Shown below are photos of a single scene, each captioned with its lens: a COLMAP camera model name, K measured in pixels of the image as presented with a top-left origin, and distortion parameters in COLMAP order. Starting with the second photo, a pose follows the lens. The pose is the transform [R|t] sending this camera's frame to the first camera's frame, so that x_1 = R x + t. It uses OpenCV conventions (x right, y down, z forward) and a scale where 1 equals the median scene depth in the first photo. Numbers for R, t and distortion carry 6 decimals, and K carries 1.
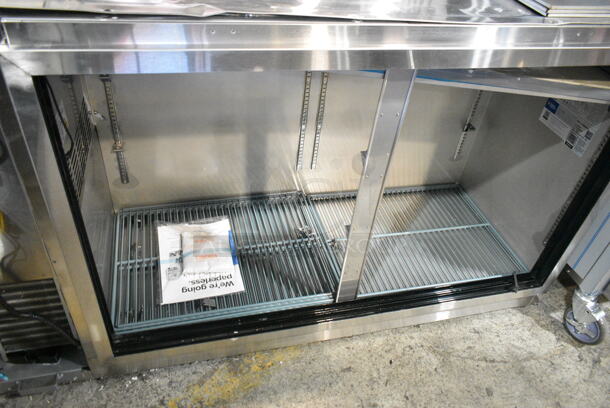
lens RADIAL K [[471.5, 0, 305.0], [0, 471.5, 204.0], [0, 0, 1]] dist [-0.012201, 0.004508]
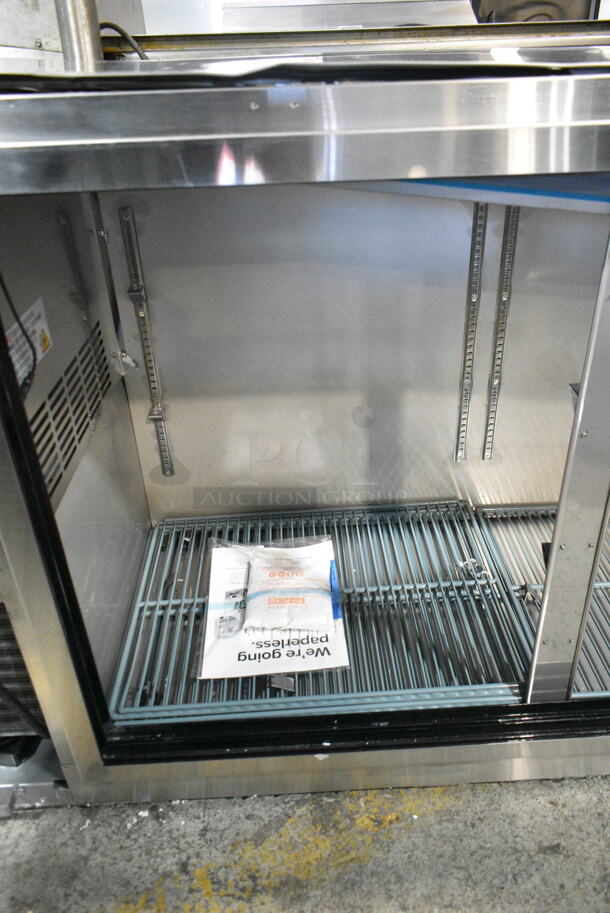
lens RADIAL K [[705.6, 0, 315.2], [0, 705.6, 456.8], [0, 0, 1]] dist [-0.012201, 0.004508]
pose [[0.969111, -0.001213, -0.246624, 0.031739], [-0.038409, 0.987044, -0.155785, 0.072778], [0.243618, 0.160446, 0.956508, 0.179004]]
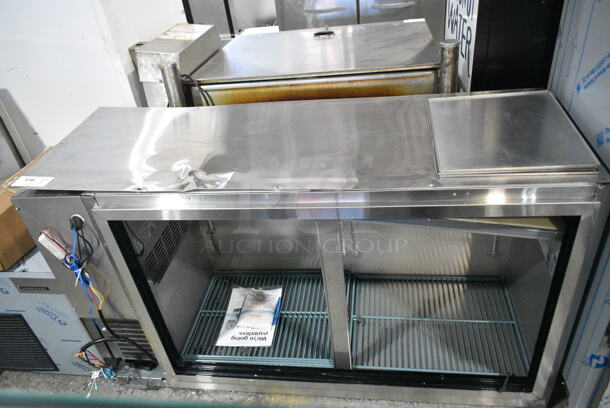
lens RADIAL K [[471.5, 0, 305.0], [0, 471.5, 204.0], [0, 0, 1]] dist [-0.012201, 0.004508]
pose [[0.902053, 0.053114, -0.428345, 0.504219], [-0.086469, 0.994519, -0.058776, -0.147824], [0.422875, 0.090058, 0.901702, -0.215816]]
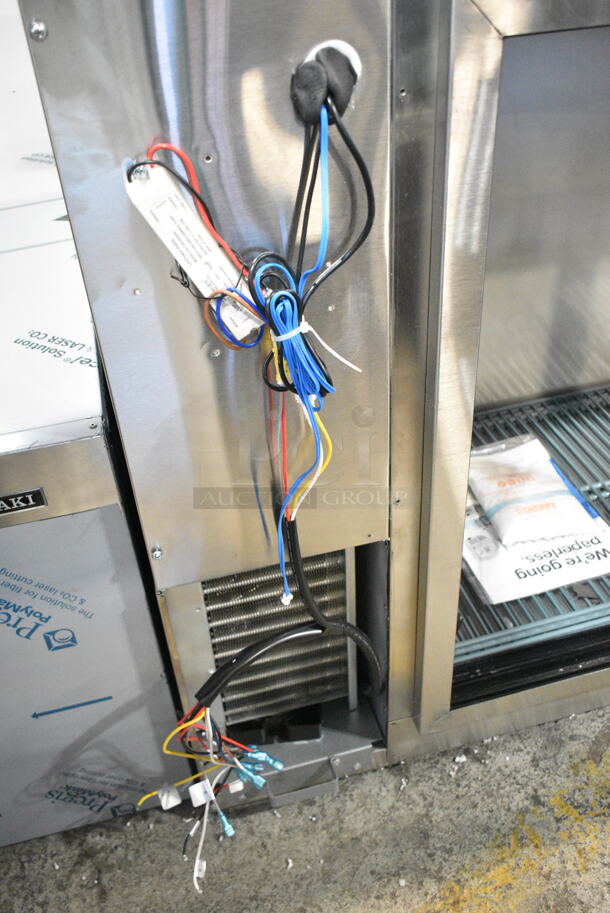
lens RADIAL K [[841.3, 0, 303.4], [0, 841.3, 469.3], [0, 0, 1]] dist [-0.006406, -0.011267]
pose [[0.988317, -0.123887, -0.088774, -0.374158], [0.120809, 0.991899, -0.039270, 0.076794], [0.092920, 0.028087, 0.995277, 0.090010]]
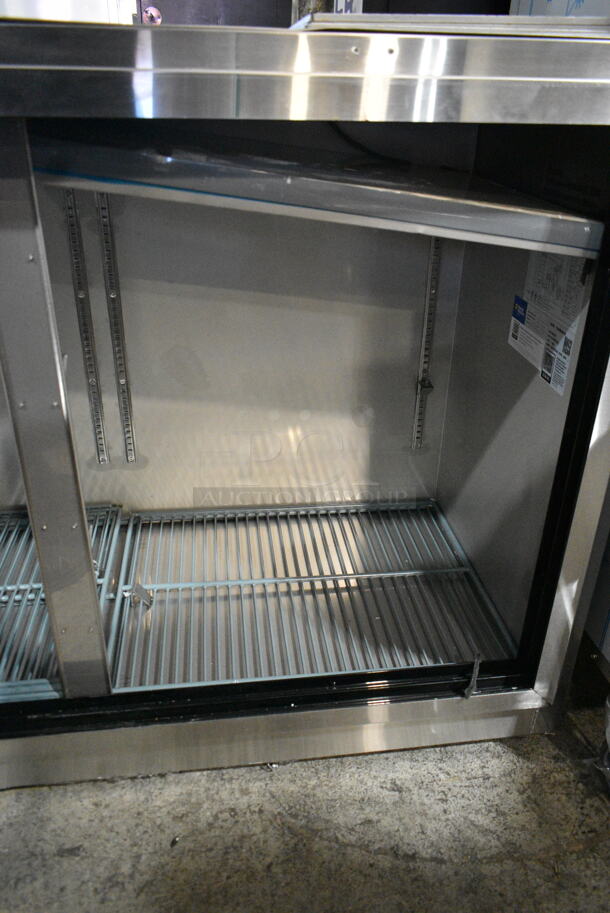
lens RADIAL K [[705.6, 0, 315.2], [0, 705.6, 456.8], [0, 0, 1]] dist [-0.012201, 0.004508]
pose [[0.990037, -0.012315, -0.140268, 0.417758], [-0.018386, 0.976333, -0.215491, 0.113974], [0.139602, 0.215923, 0.966379, 0.274470]]
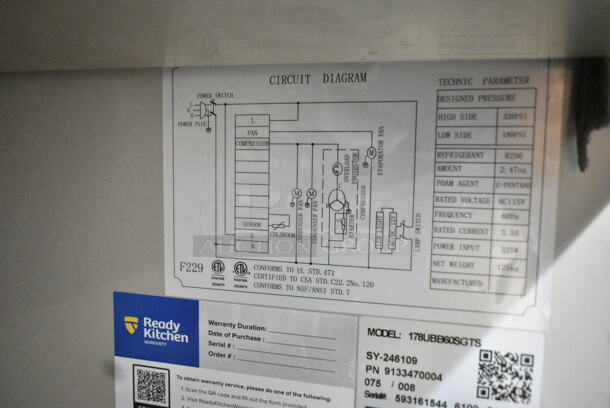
lens RADIAL K [[525.9, 0, 305.0], [0, 525.9, 204.0], [0, 0, 1]] dist [-0.002868, -0.001365]
pose [[0.505235, -0.172048, 0.845658, 0.409211], [0.578772, 0.794423, -0.184161, -0.182638], [-0.640125, 0.582488, 0.500946, 0.860049]]
